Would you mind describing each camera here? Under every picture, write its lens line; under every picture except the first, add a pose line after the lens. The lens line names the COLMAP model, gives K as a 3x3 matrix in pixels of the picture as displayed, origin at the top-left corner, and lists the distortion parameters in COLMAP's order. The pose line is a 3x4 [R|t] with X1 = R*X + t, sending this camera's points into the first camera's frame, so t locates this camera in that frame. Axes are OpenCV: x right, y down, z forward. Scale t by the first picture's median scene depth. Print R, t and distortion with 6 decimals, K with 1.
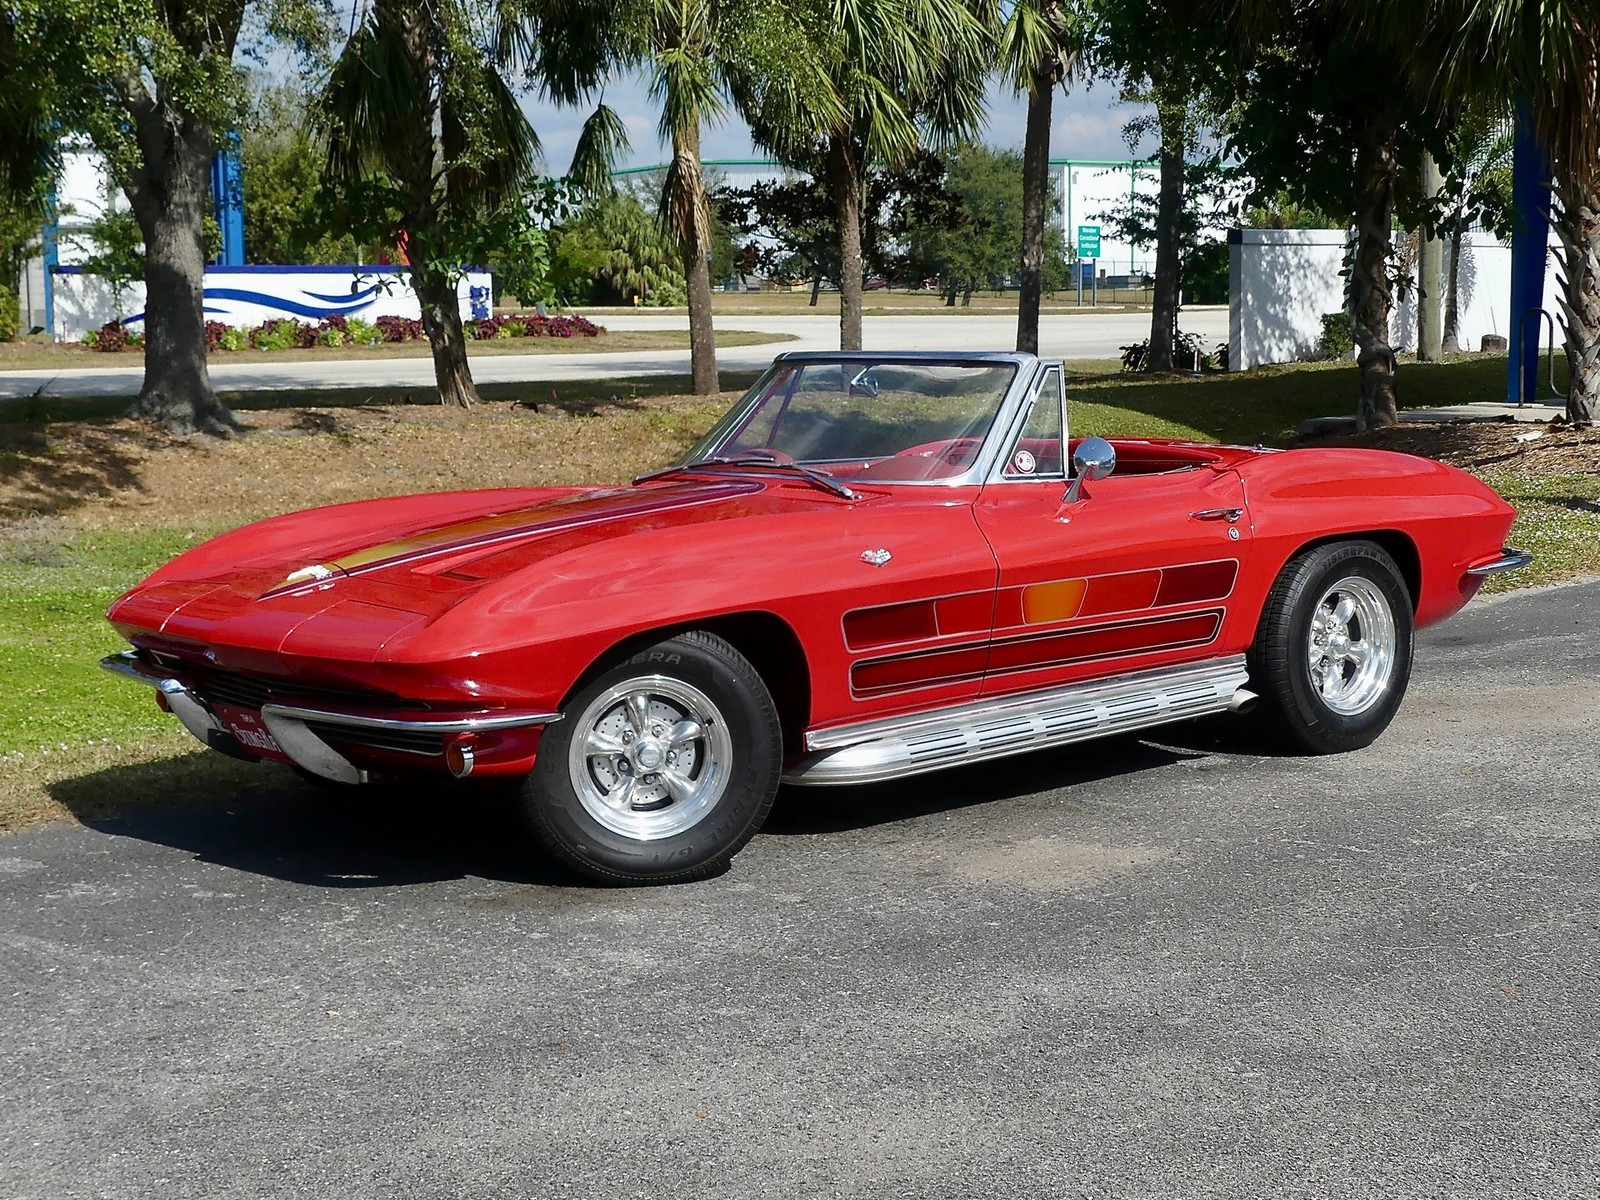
lens RADIAL K [[2846.3, 0, 797.3], [0, 2846.3, 540.0], [0, 0, 1]] dist [0.020246, 0.006771]
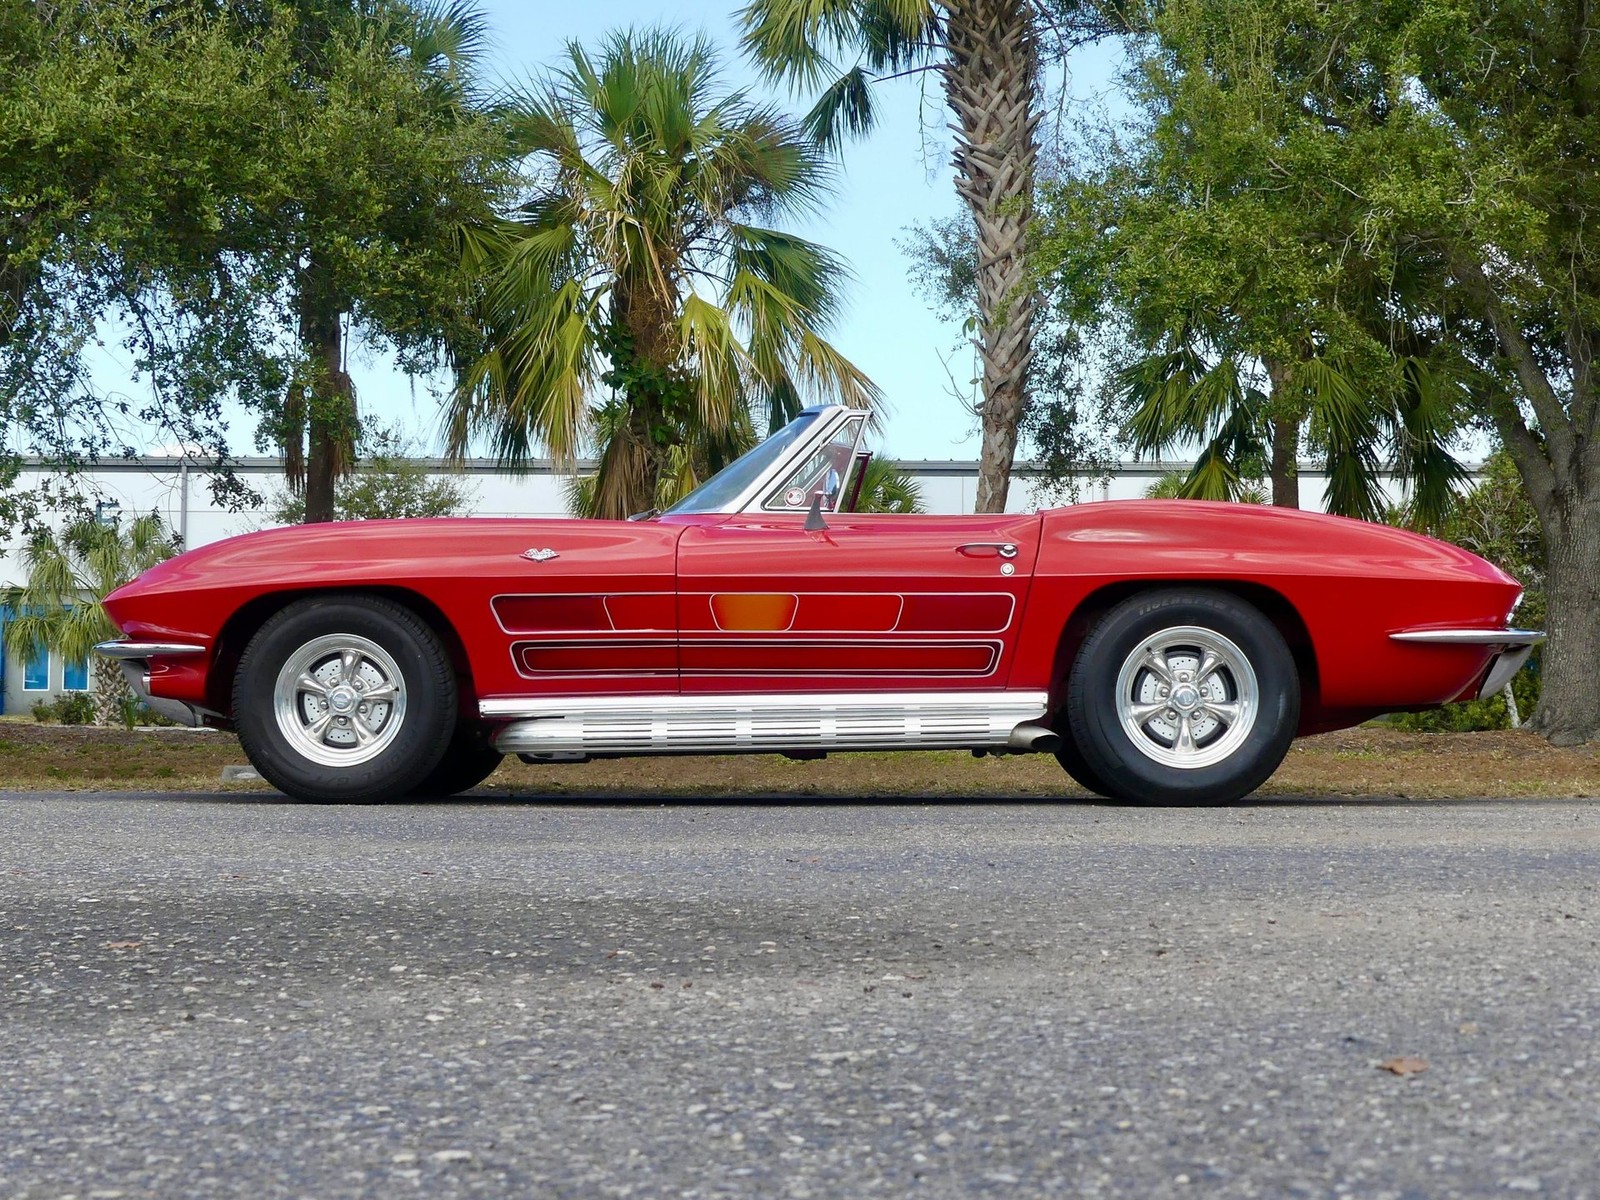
lens RADIAL K [[3225.6, 0, 803.8], [0, 3225.6, 563.9], [0, 0, 1]] dist [0.026385, -0.018884]
pose [[0.739403, -0.017981, -0.673023, 0.926911], [-0.078105, 0.990603, -0.112274, 0.139127], [0.668717, 0.135582, 0.731051, 0.089658]]
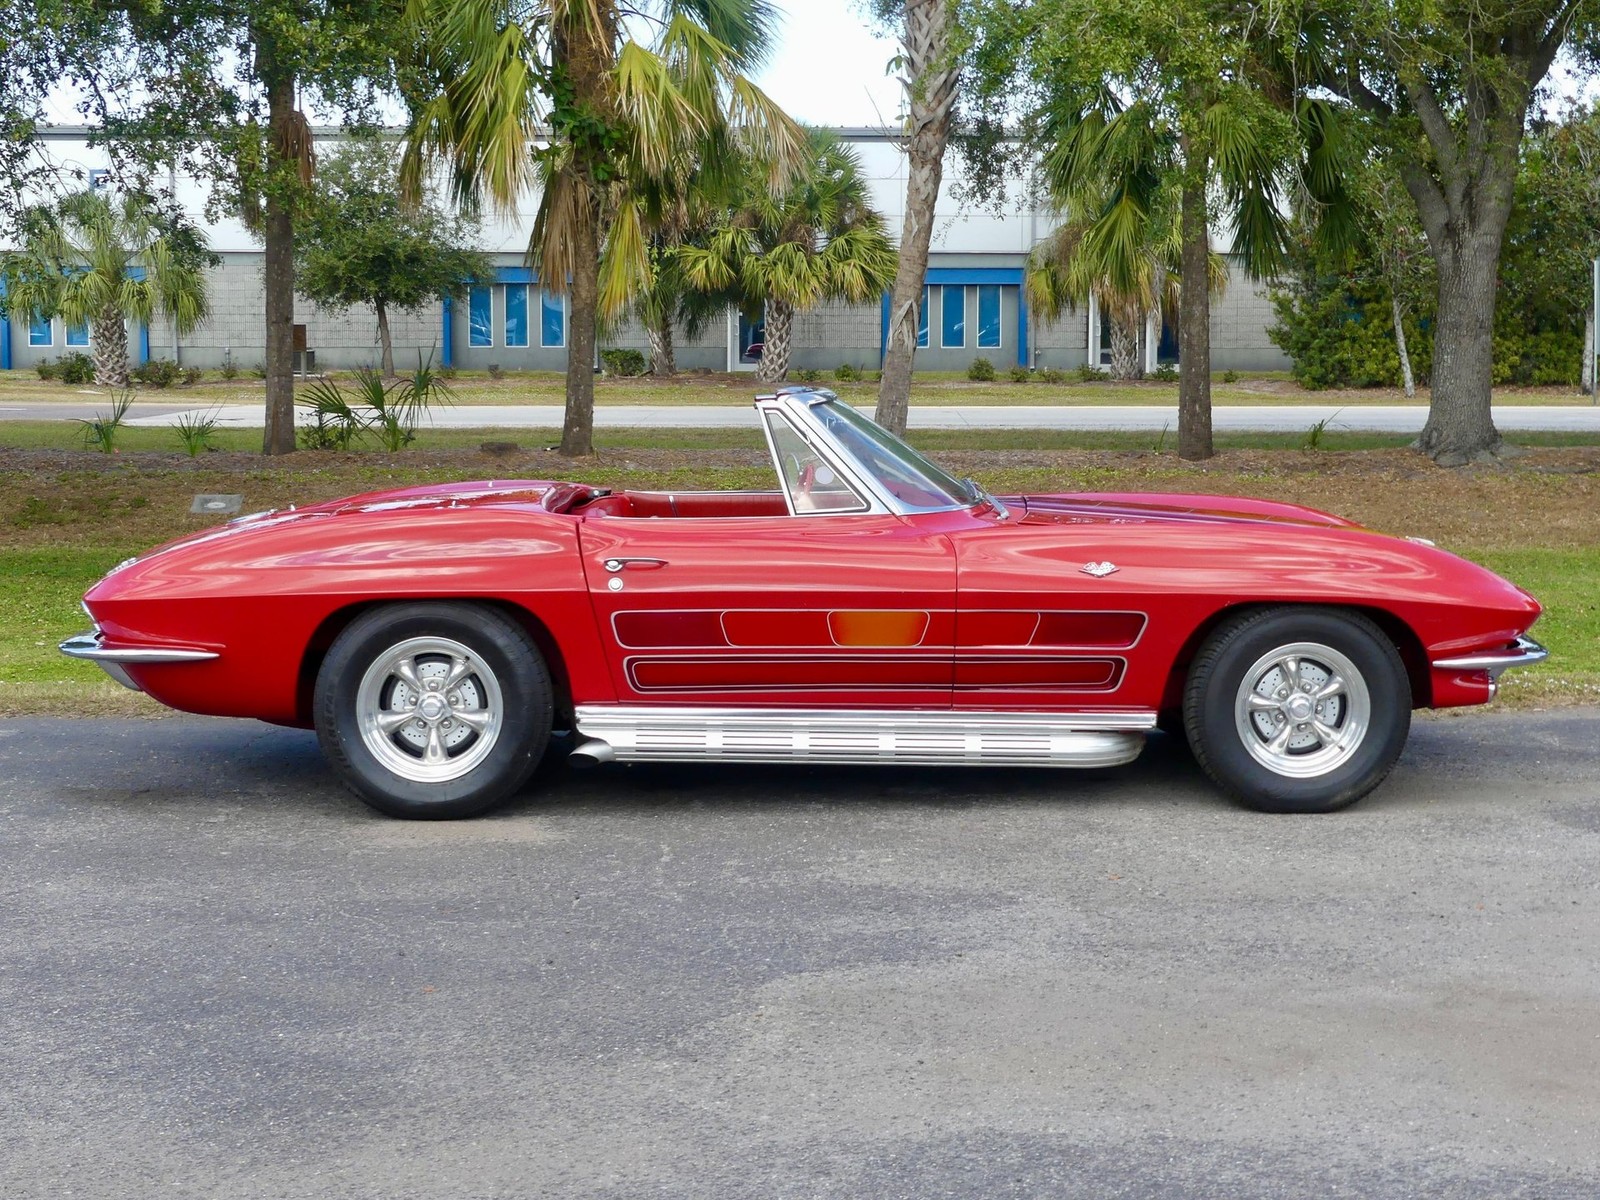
lens RADIAL K [[2906.2, 0, 827.5], [0, 2906.2, 579.7], [0, 0, 1]] dist [-0.002998, 0.088878]
pose [[0.751892, 0.080831, -0.654312, 0.866013], [-0.072688, 0.996569, 0.039584, -0.040213], [0.655267, 0.017798, 0.755188, 0.185649]]
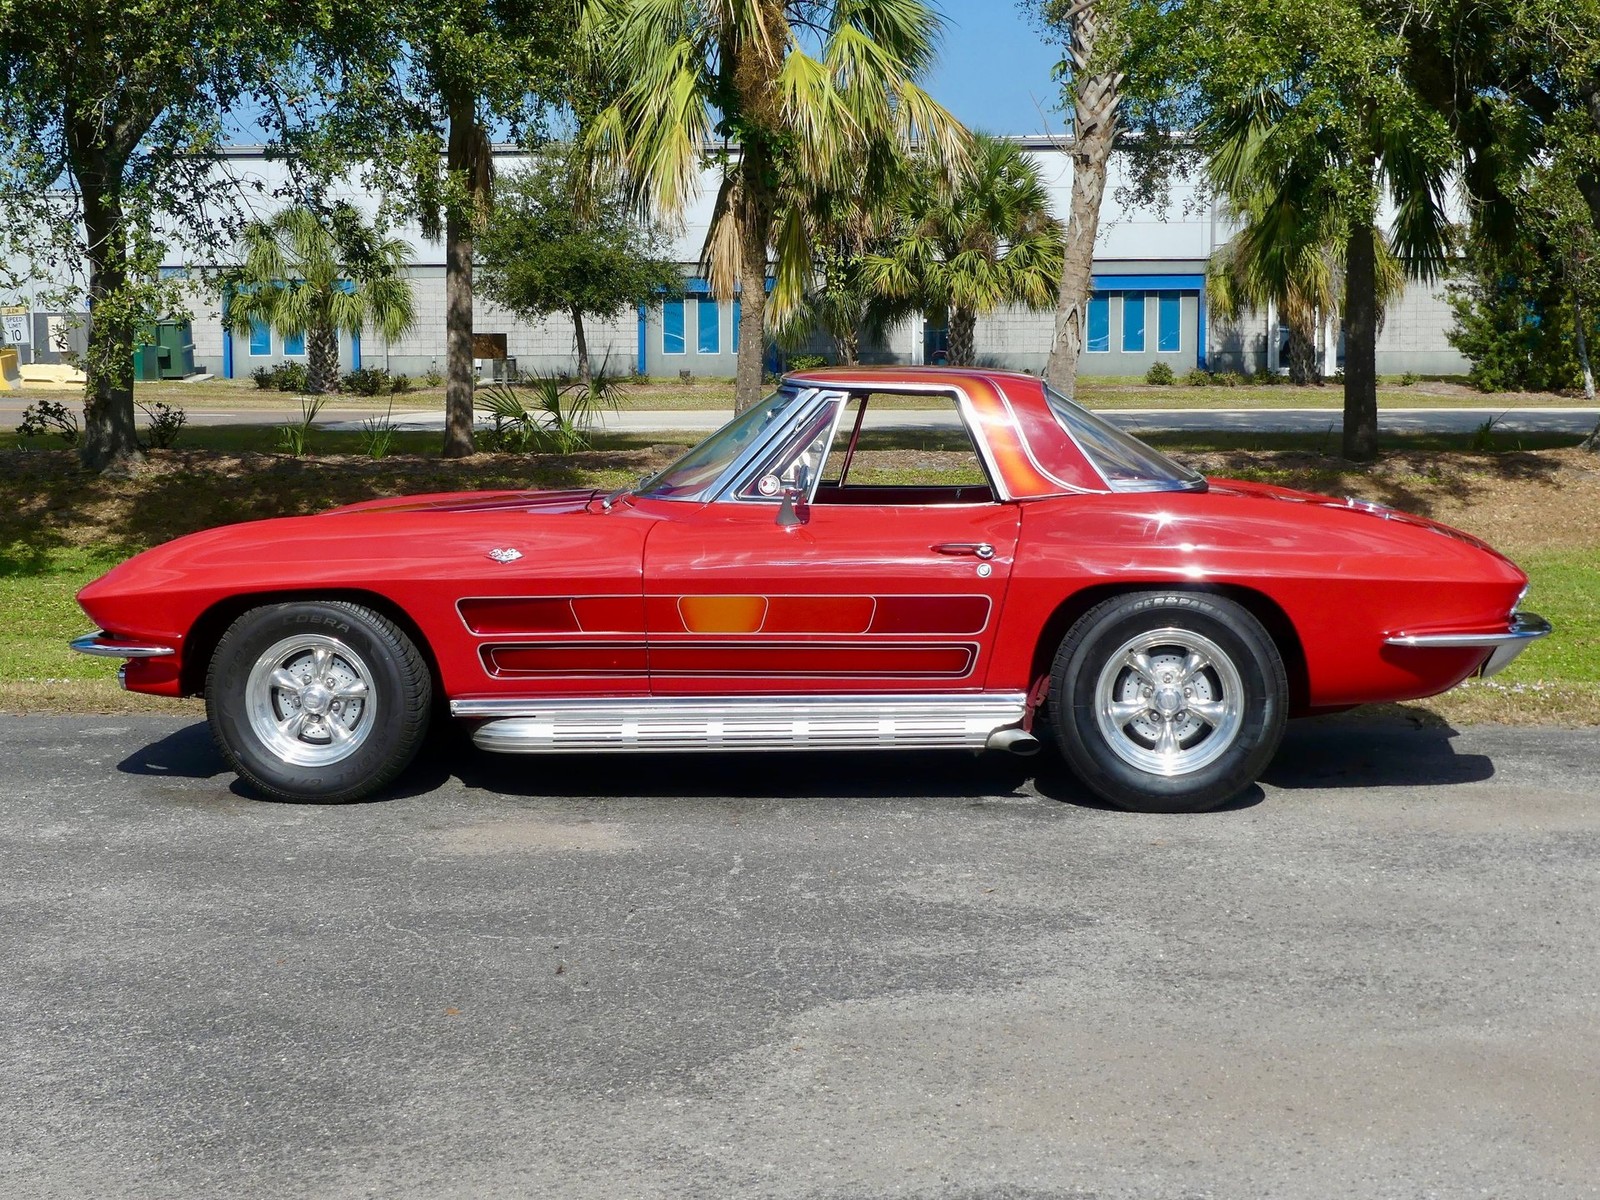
lens RADIAL K [[2773.6, 0, 746.7], [0, 2773.6, 599.2], [0, 0, 1]] dist [-0.034689, 0.167897]
pose [[0.680495, 0.088107, -0.727437, 0.840092], [-0.070764, 0.996007, 0.054438, -0.040691], [0.729328, 0.014432, 0.684012, 0.279533]]
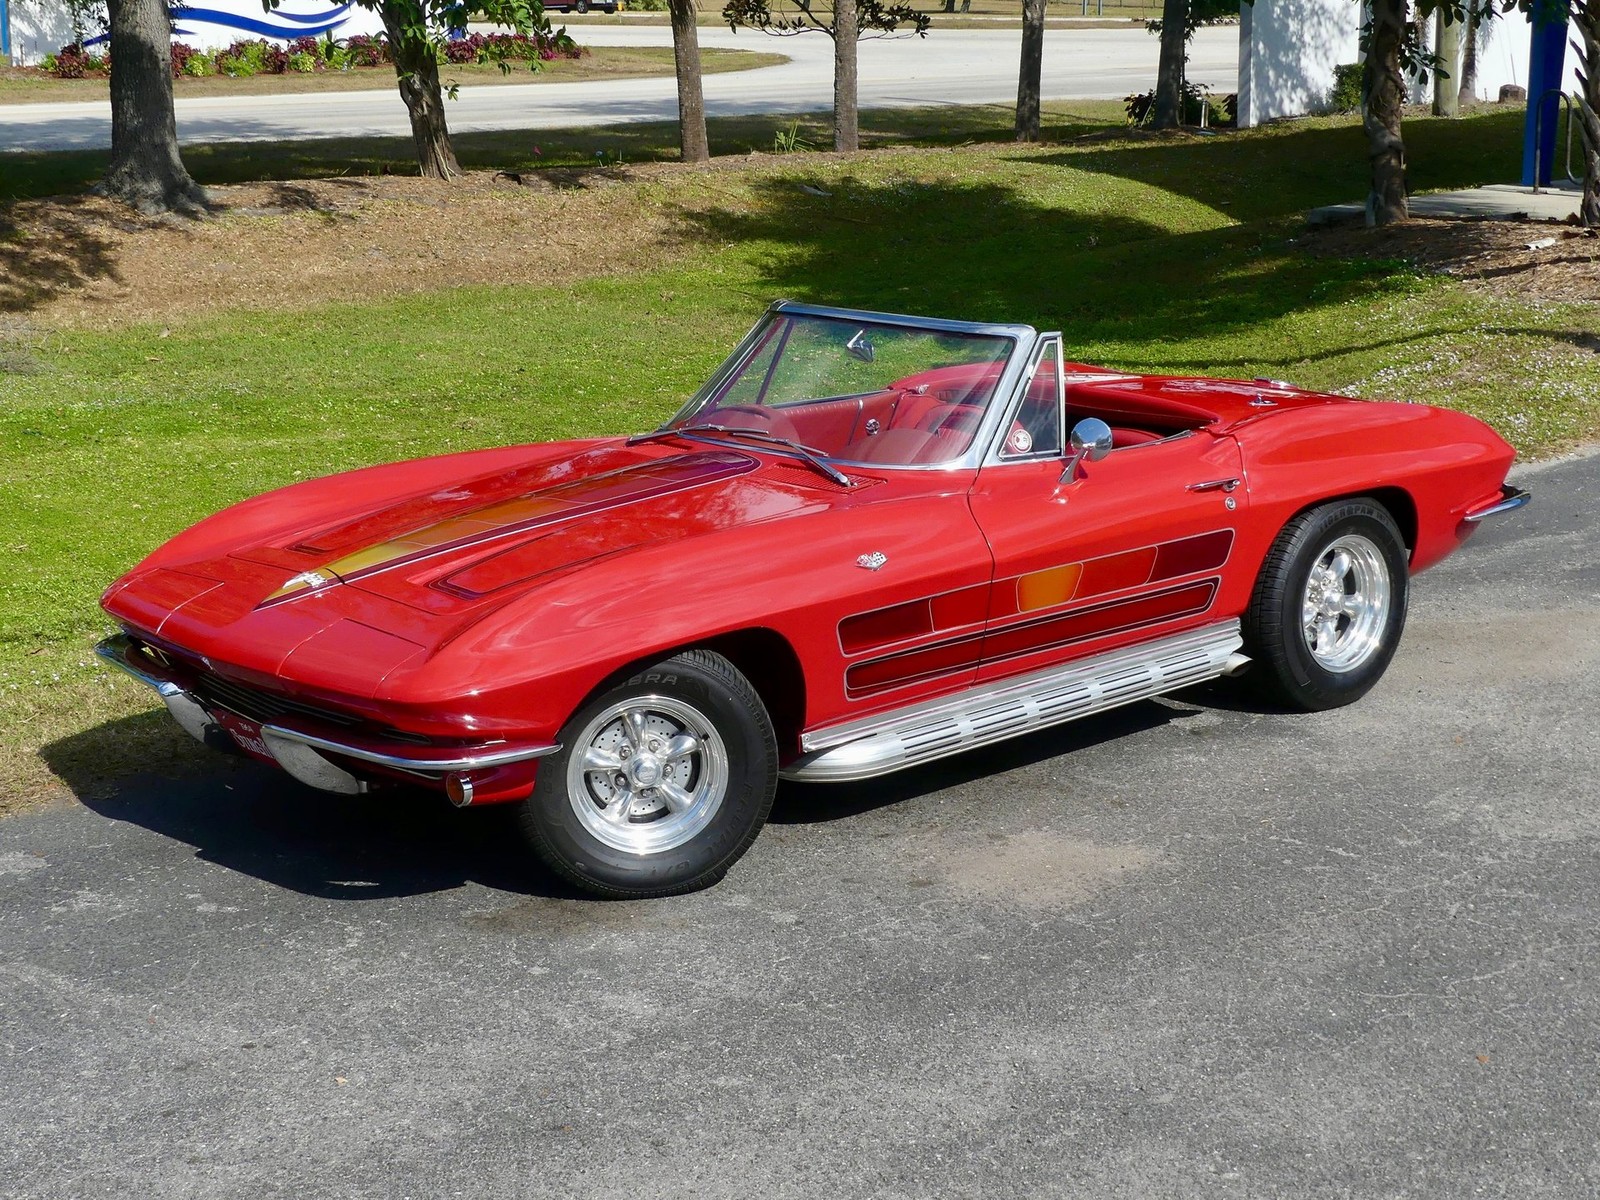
lens RADIAL K [[2938.7, 0, 818.2], [0, 2938.7, 595.6], [0, 0, 1]] dist [-0.003623, 0.146290]
pose [[0.999949, 0.000318, 0.010088, -0.001306], [-0.001567, 0.992267, 0.124115, -0.101242], [-0.009971, -0.124124, 0.992217, -0.023164]]
